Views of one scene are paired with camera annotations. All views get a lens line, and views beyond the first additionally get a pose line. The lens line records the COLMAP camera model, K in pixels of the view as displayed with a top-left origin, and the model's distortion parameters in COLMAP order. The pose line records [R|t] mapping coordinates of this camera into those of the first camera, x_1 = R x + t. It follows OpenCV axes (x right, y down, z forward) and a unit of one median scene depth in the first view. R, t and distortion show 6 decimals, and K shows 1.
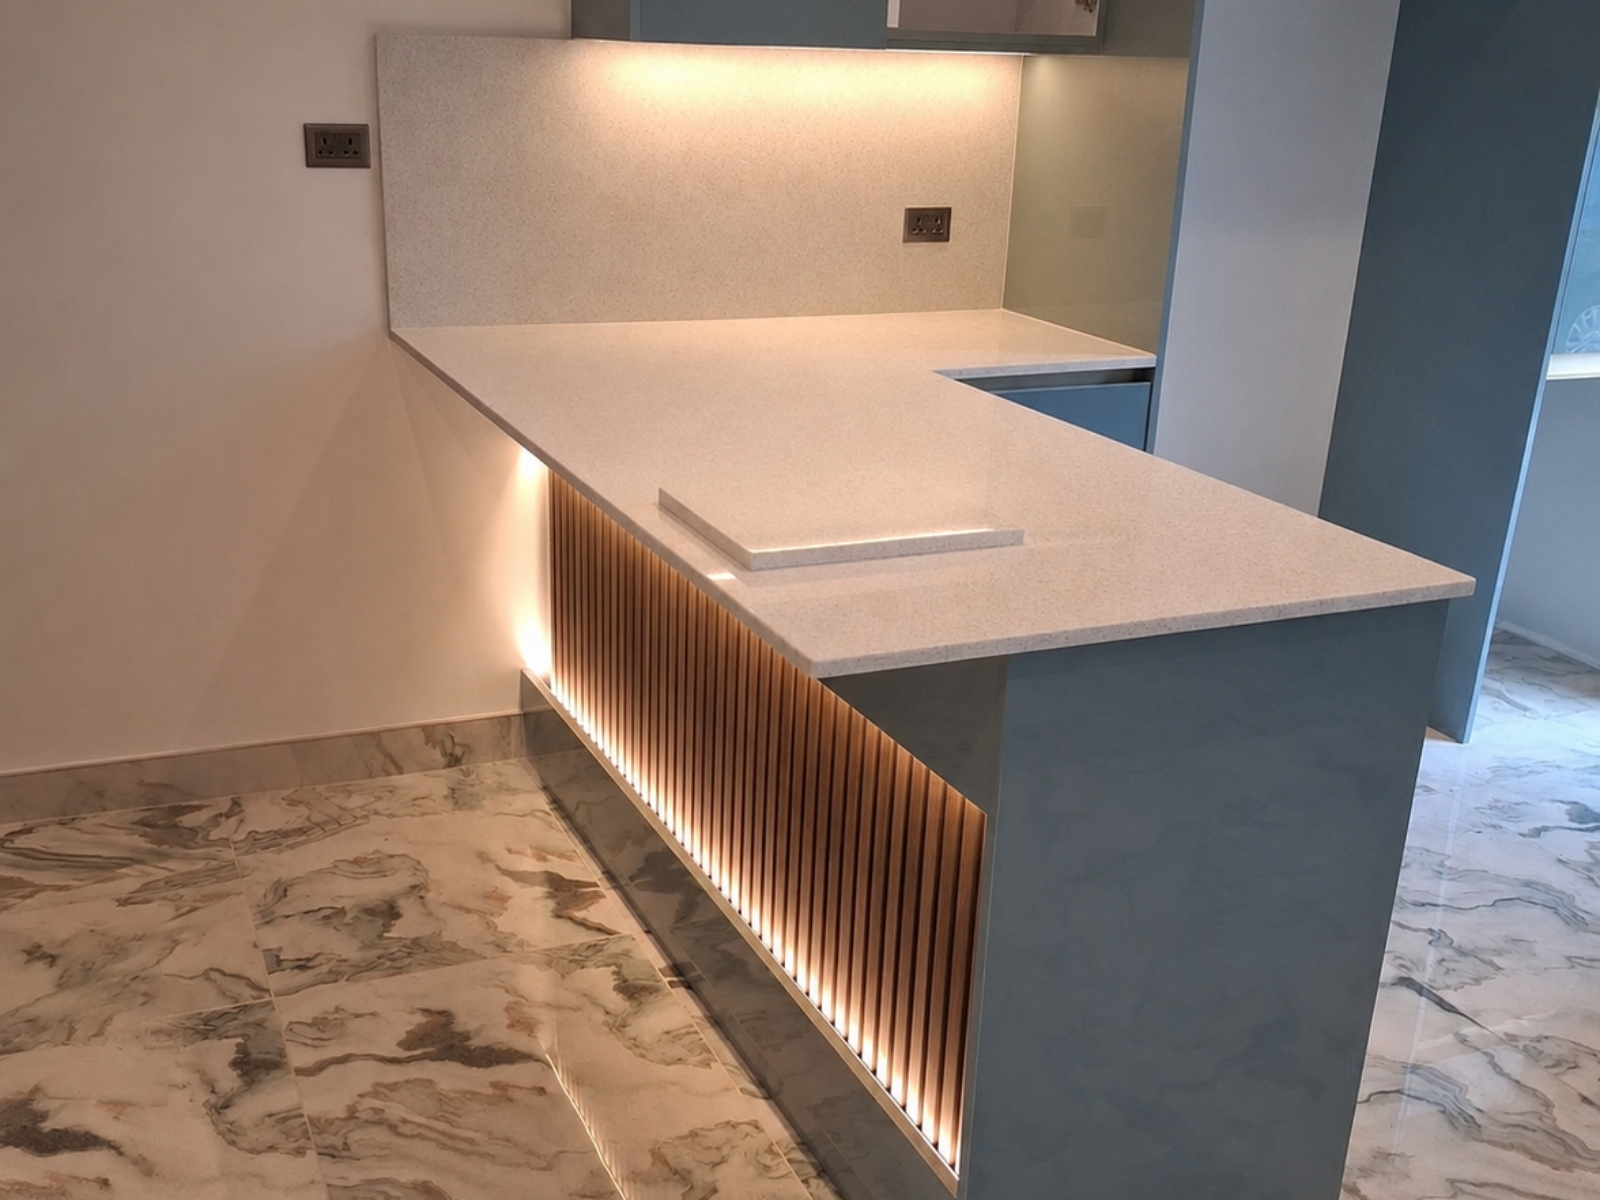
lens RADIAL K [[1665.8, 0, 798.9], [0, 1665.8, 601.8], [0, 0, 1]] dist [0.177943, 0.000000]
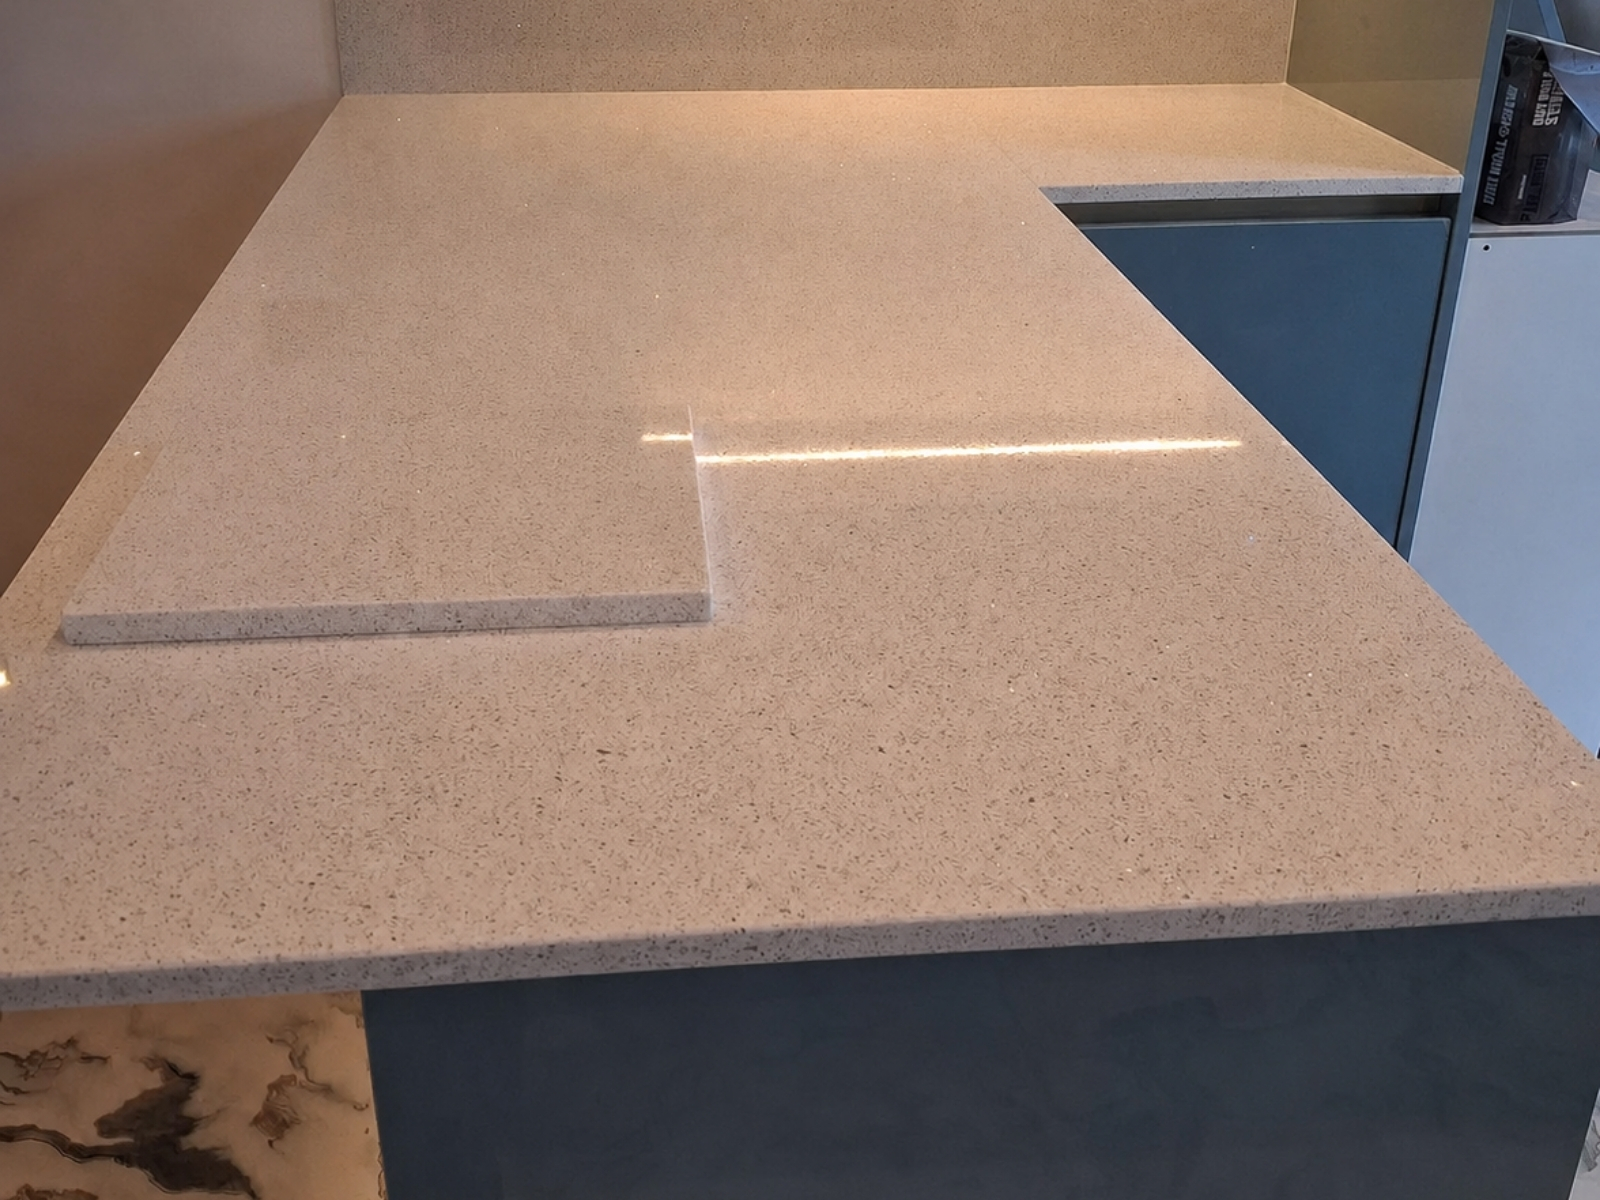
lens RADIAL K [[1665.8, 0, 799.2], [0, 1665.8, 597.9], [0, 0, 1]] dist [0.177943, 0.000000]
pose [[0.944056, 0.120969, -0.306796, 0.229419], [-0.084084, 0.987841, 0.130767, -0.071479], [0.318885, -0.097655, 0.942749, 0.427218]]
